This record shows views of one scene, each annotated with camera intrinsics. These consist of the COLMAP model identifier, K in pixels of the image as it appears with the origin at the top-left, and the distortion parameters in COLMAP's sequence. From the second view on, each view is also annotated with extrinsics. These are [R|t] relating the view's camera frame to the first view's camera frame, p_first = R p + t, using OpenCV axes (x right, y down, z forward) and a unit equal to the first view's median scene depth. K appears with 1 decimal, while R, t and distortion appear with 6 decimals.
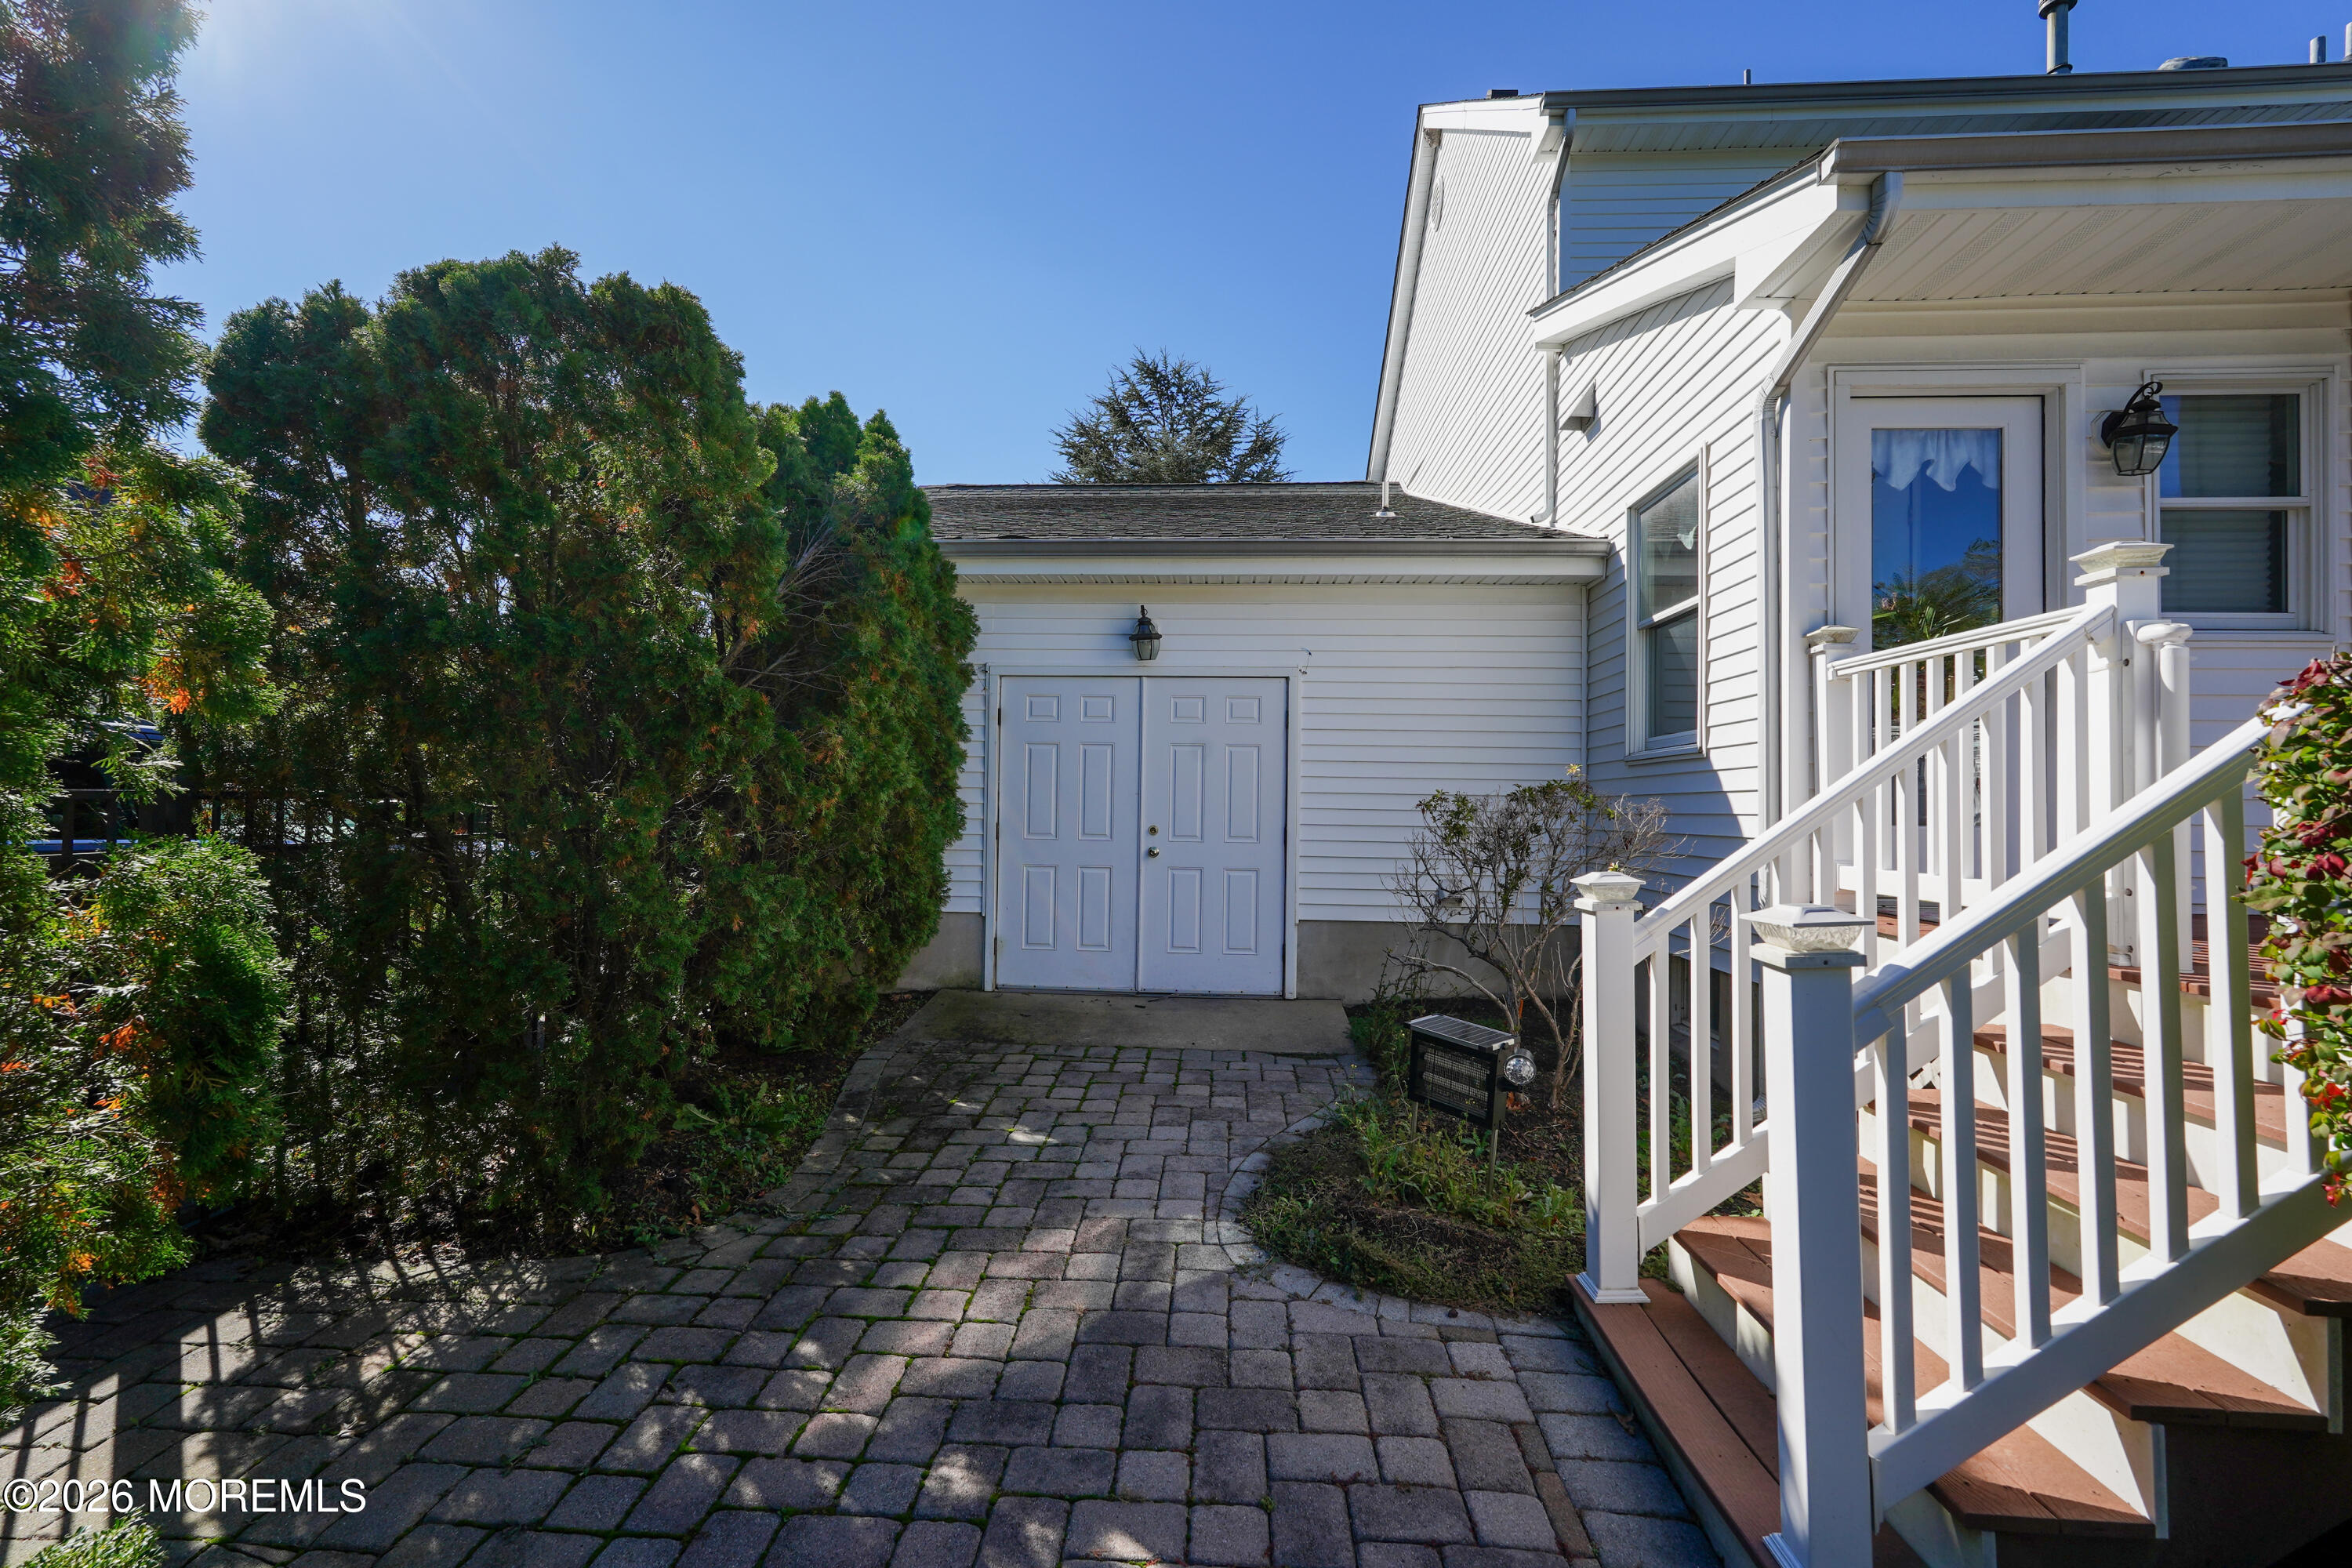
lens RADIAL K [[1036.1, 0, 1166.8], [0, 1036.1, 783.4], [0, 0, 1]] dist [-0.004622, 0.003970]
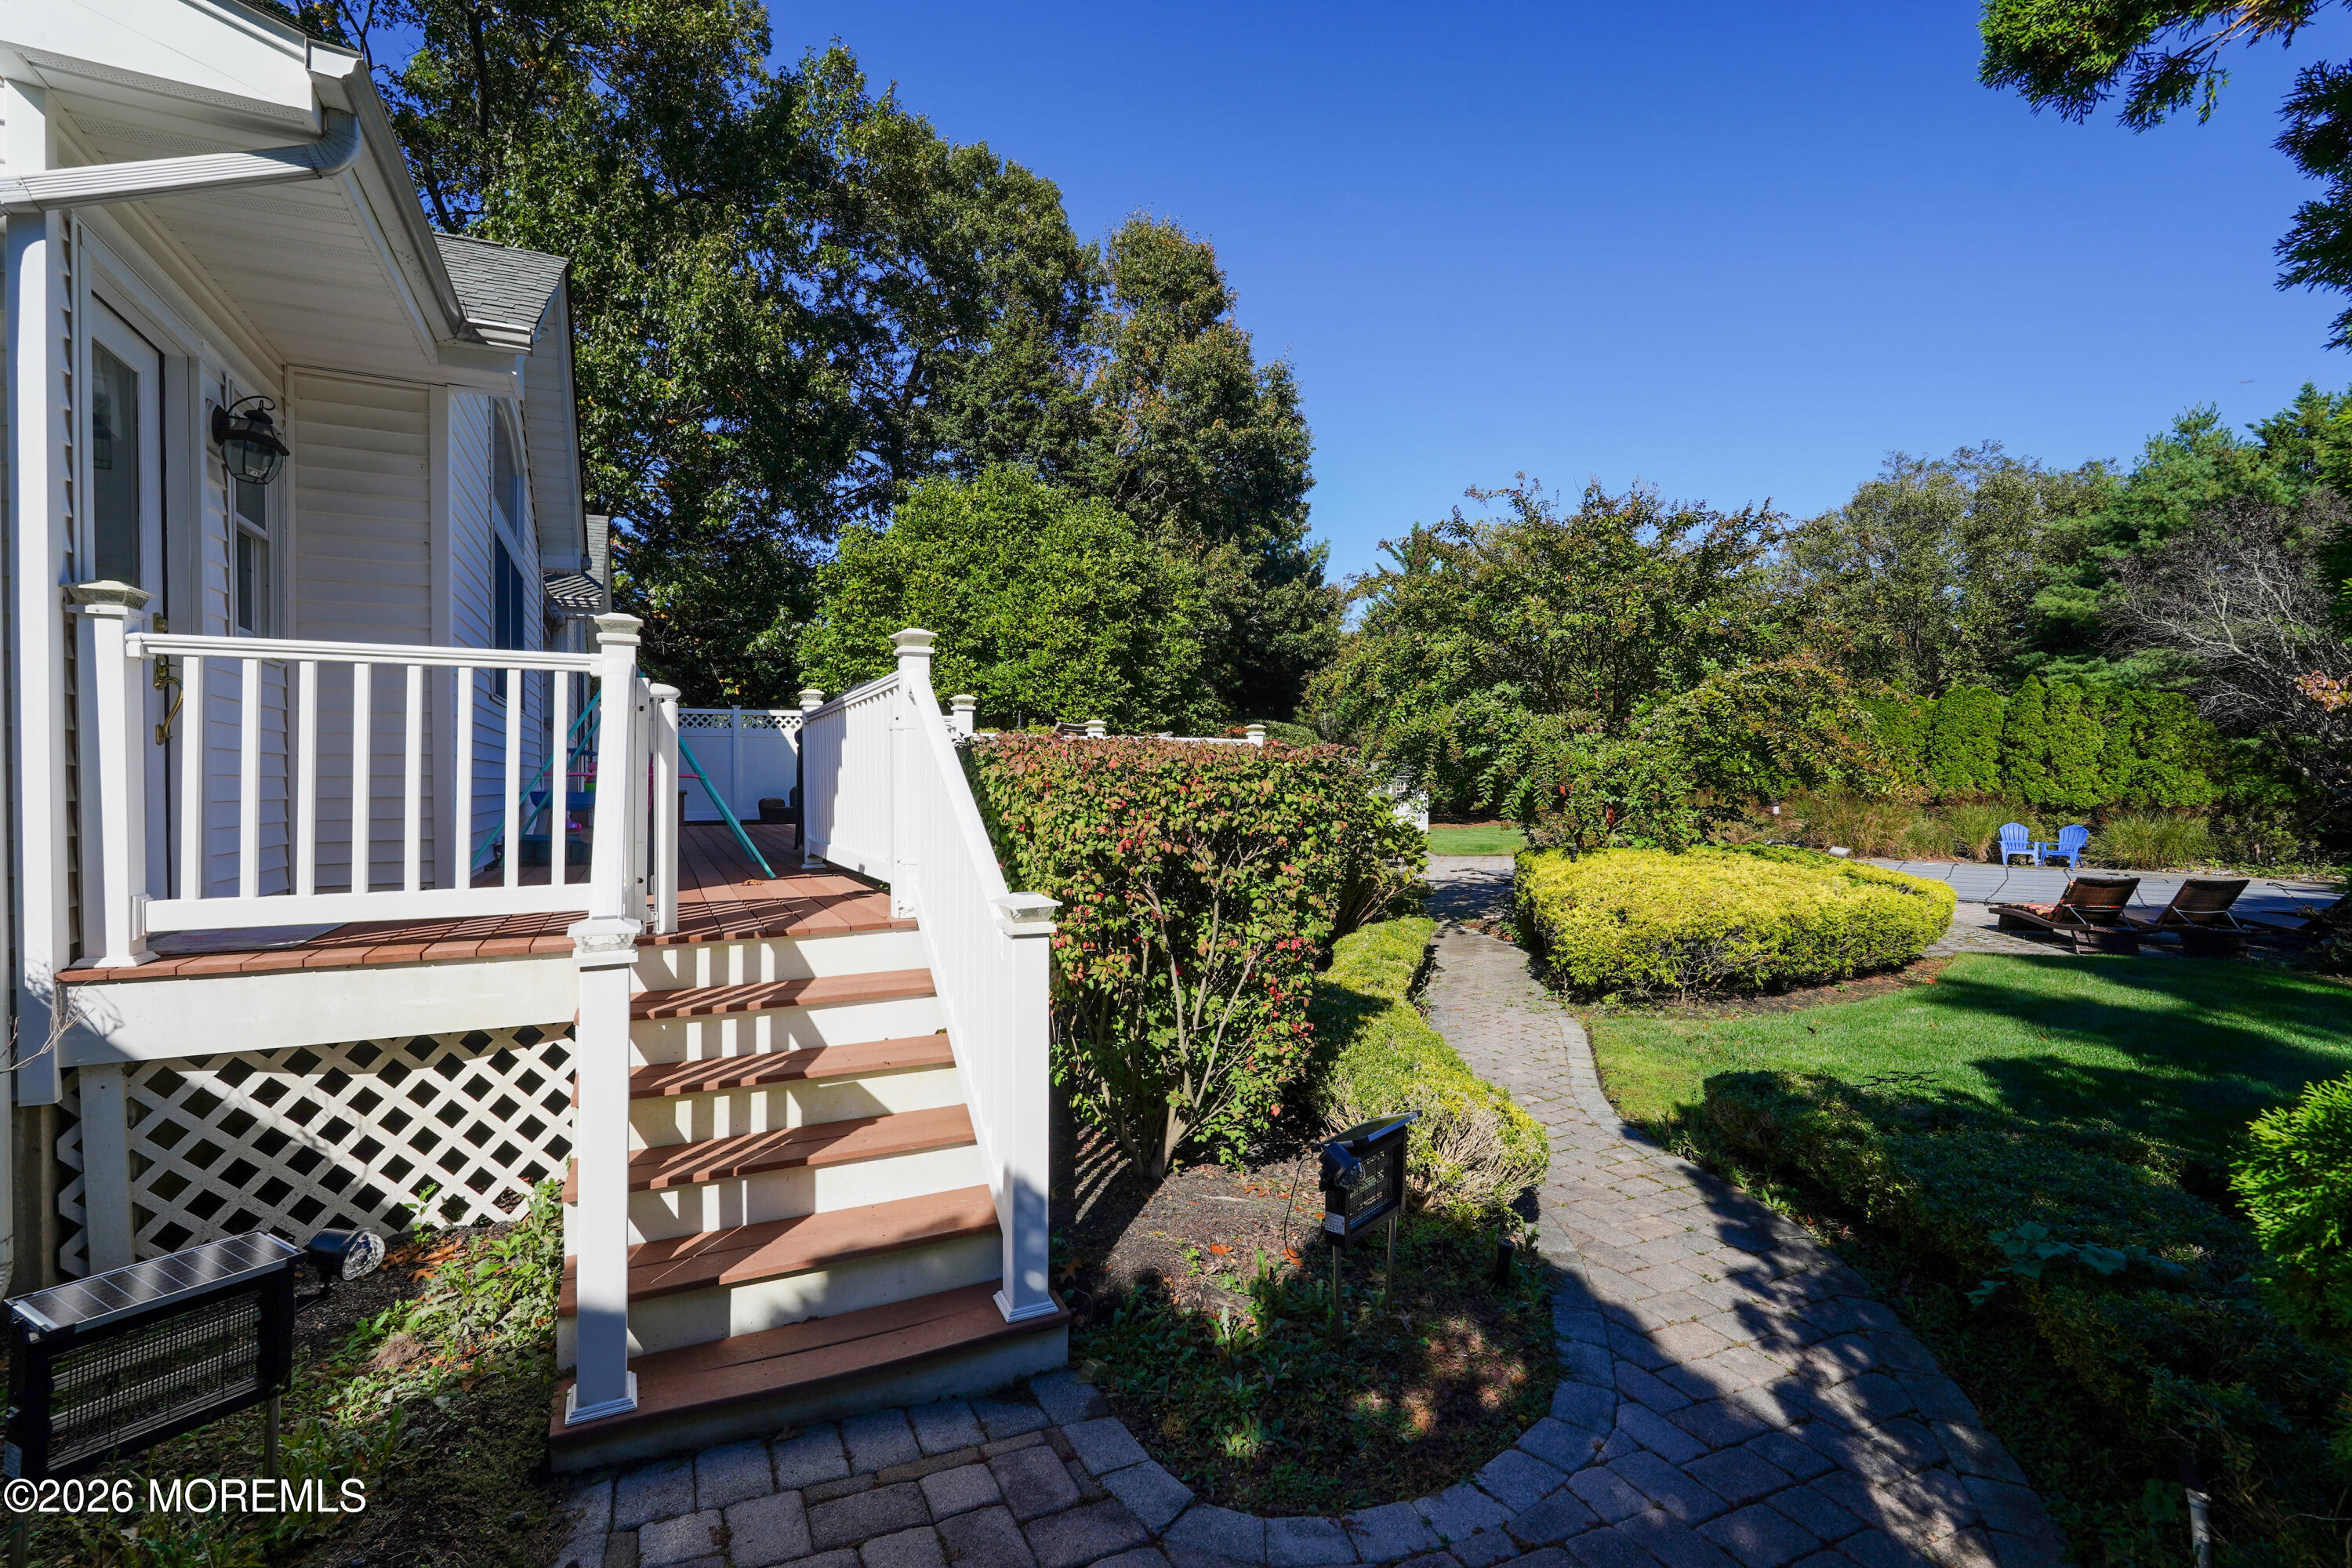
lens RADIAL K [[1036.1, 0, 1169.0], [0, 1036.1, 790.3], [0, 0, 1]] dist [-0.004622, 0.003970]
pose [[-0.511577, -0.007244, 0.859207, -0.221061], [-0.024081, 0.999693, -0.005909, -0.008572], [-0.858900, -0.023713, -0.511595, 0.428105]]
